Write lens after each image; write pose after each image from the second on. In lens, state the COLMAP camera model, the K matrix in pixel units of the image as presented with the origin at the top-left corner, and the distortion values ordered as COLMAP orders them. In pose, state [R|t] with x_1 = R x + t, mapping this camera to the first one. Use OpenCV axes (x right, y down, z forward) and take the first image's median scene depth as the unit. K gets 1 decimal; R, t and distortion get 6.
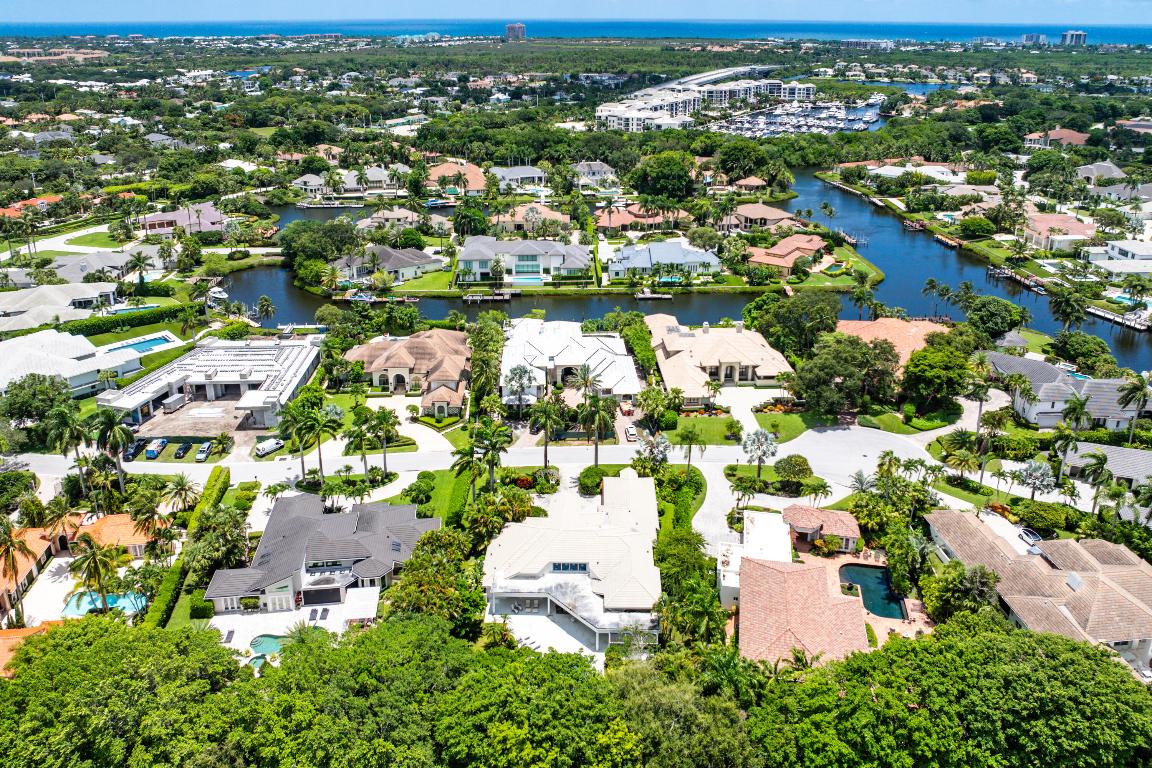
lens RADIAL K [[799.2, 0, 576.0], [0, 799.2, 384.0], [0, 0, 1]] dist [-0.034796, -0.003787]
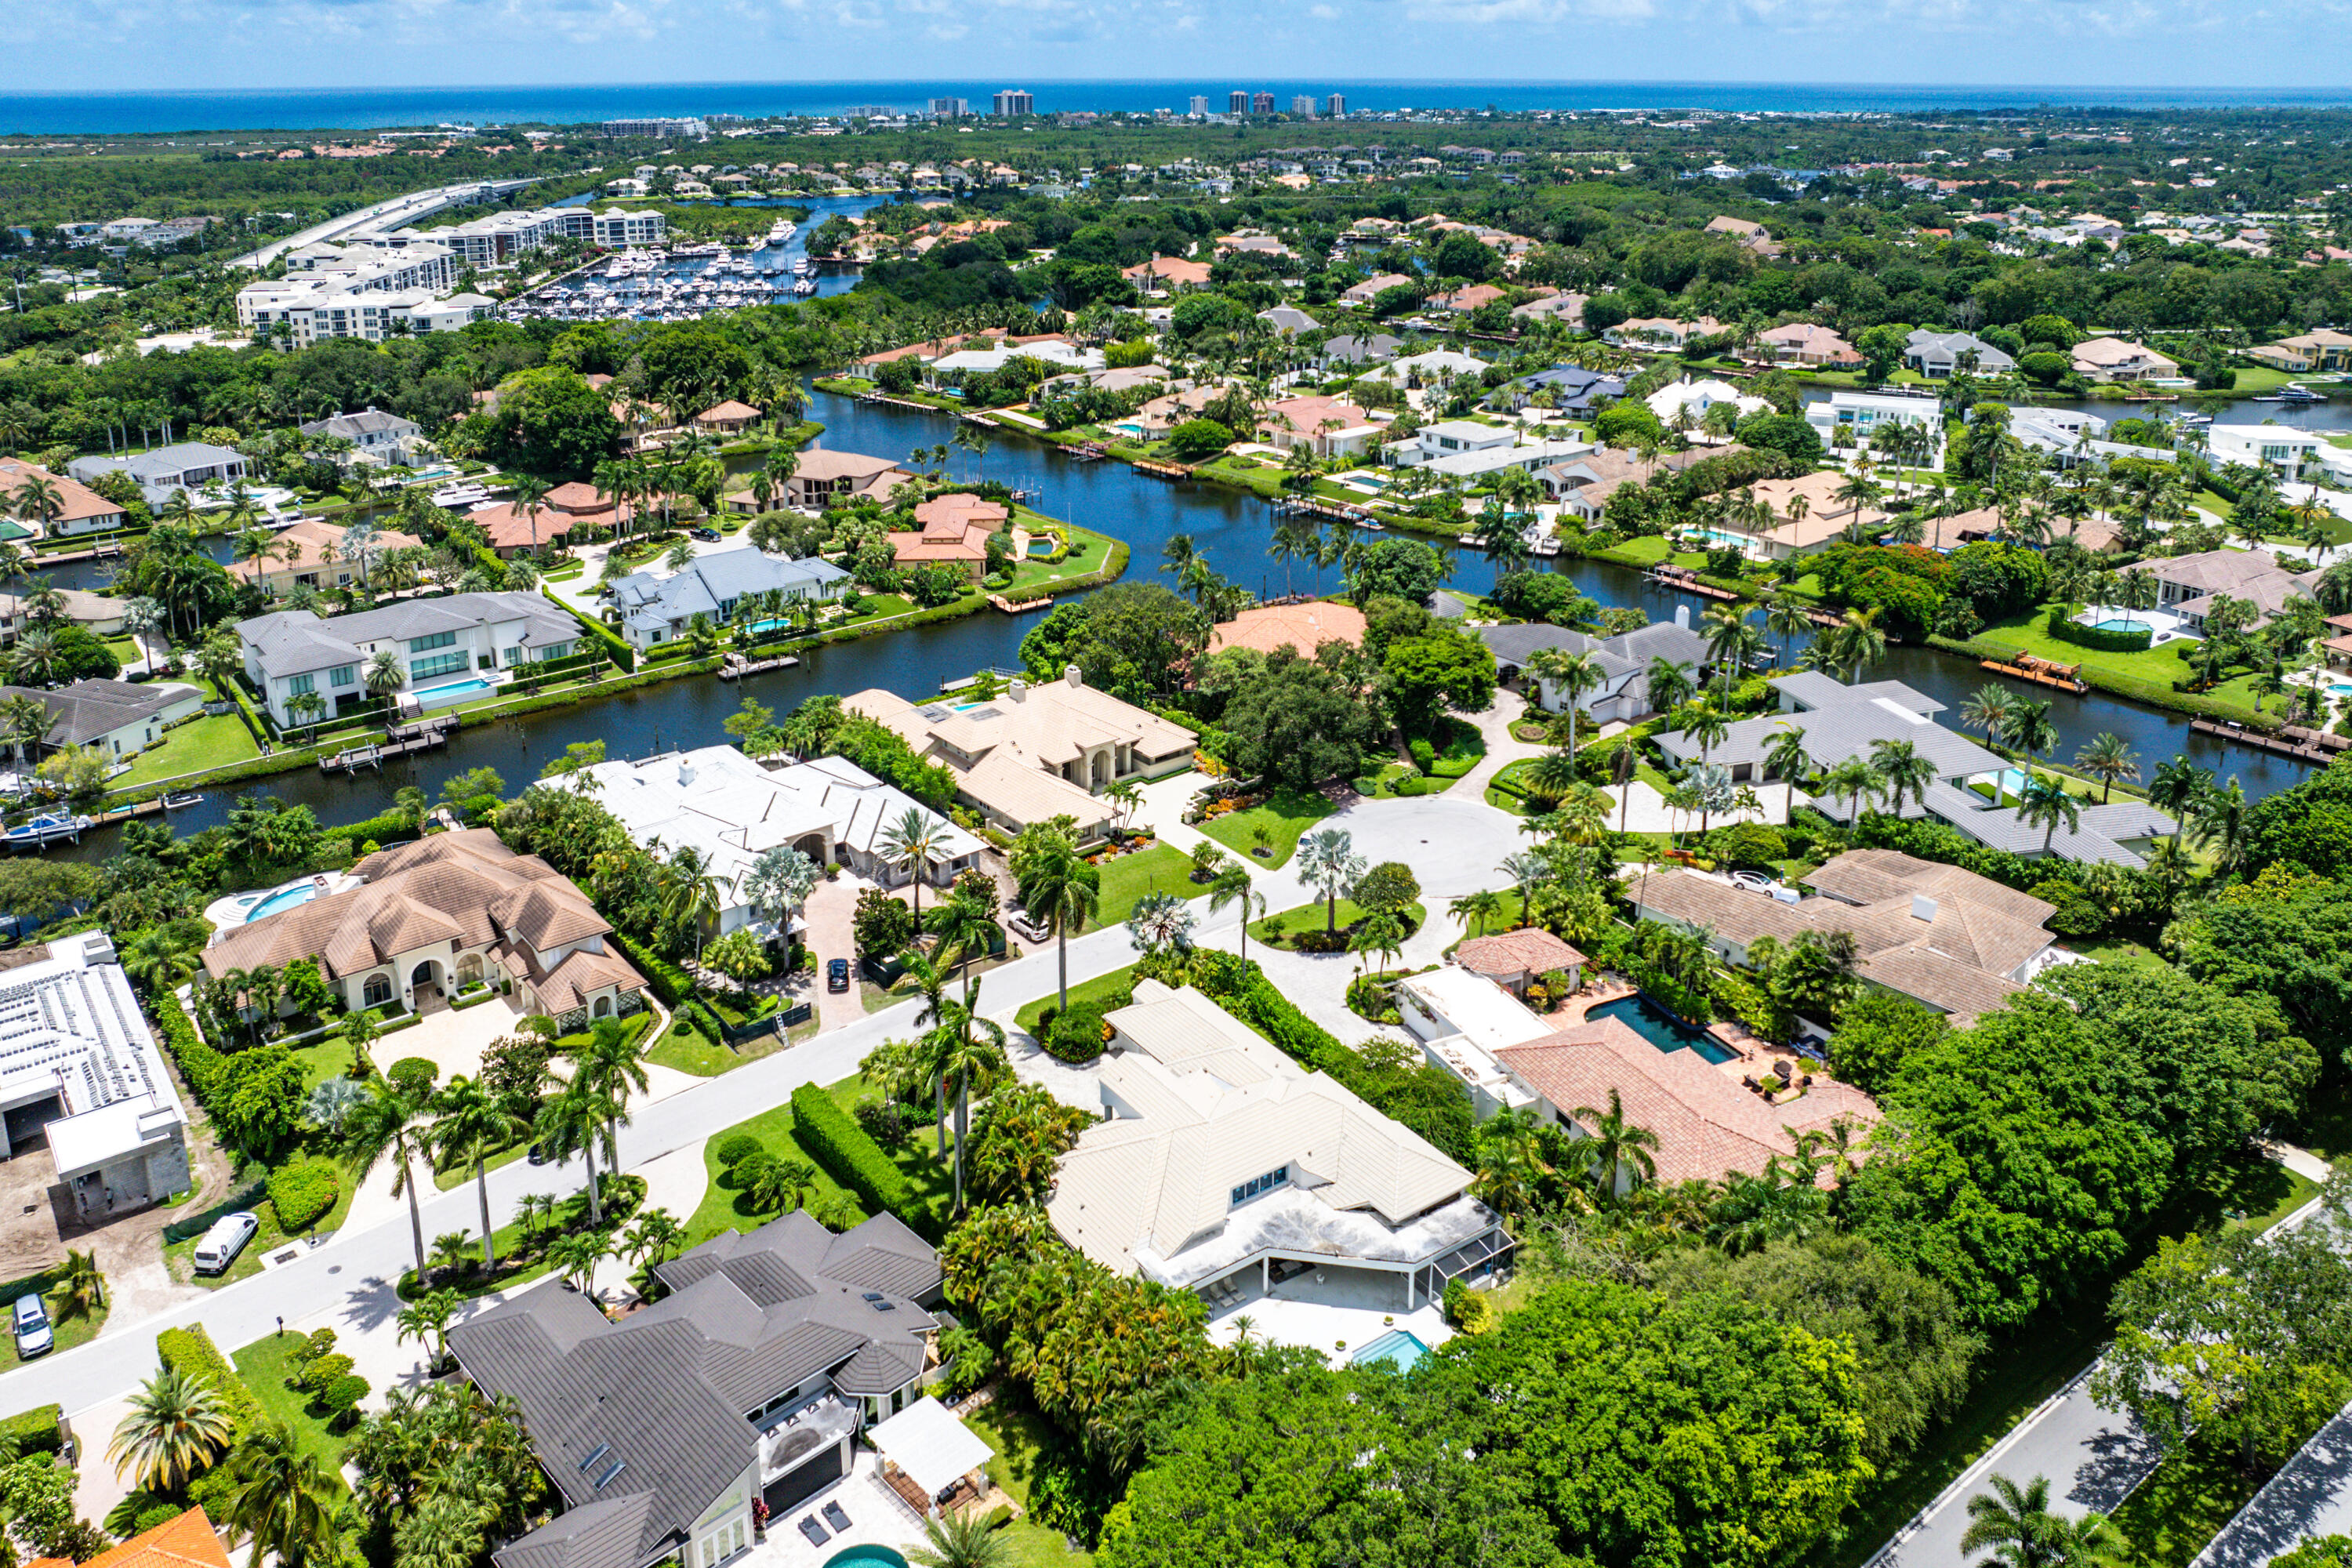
lens RADIAL K [[1631.6, 0, 1176.0], [0, 1631.6, 784.0], [0, 0, 1]] dist [-0.034796, -0.003787]
pose [[0.802877, -0.239536, 0.545905, -0.233820], [0.251177, 0.966398, 0.054630, -0.032915], [-0.540647, 0.093258, 0.836065, 0.075634]]
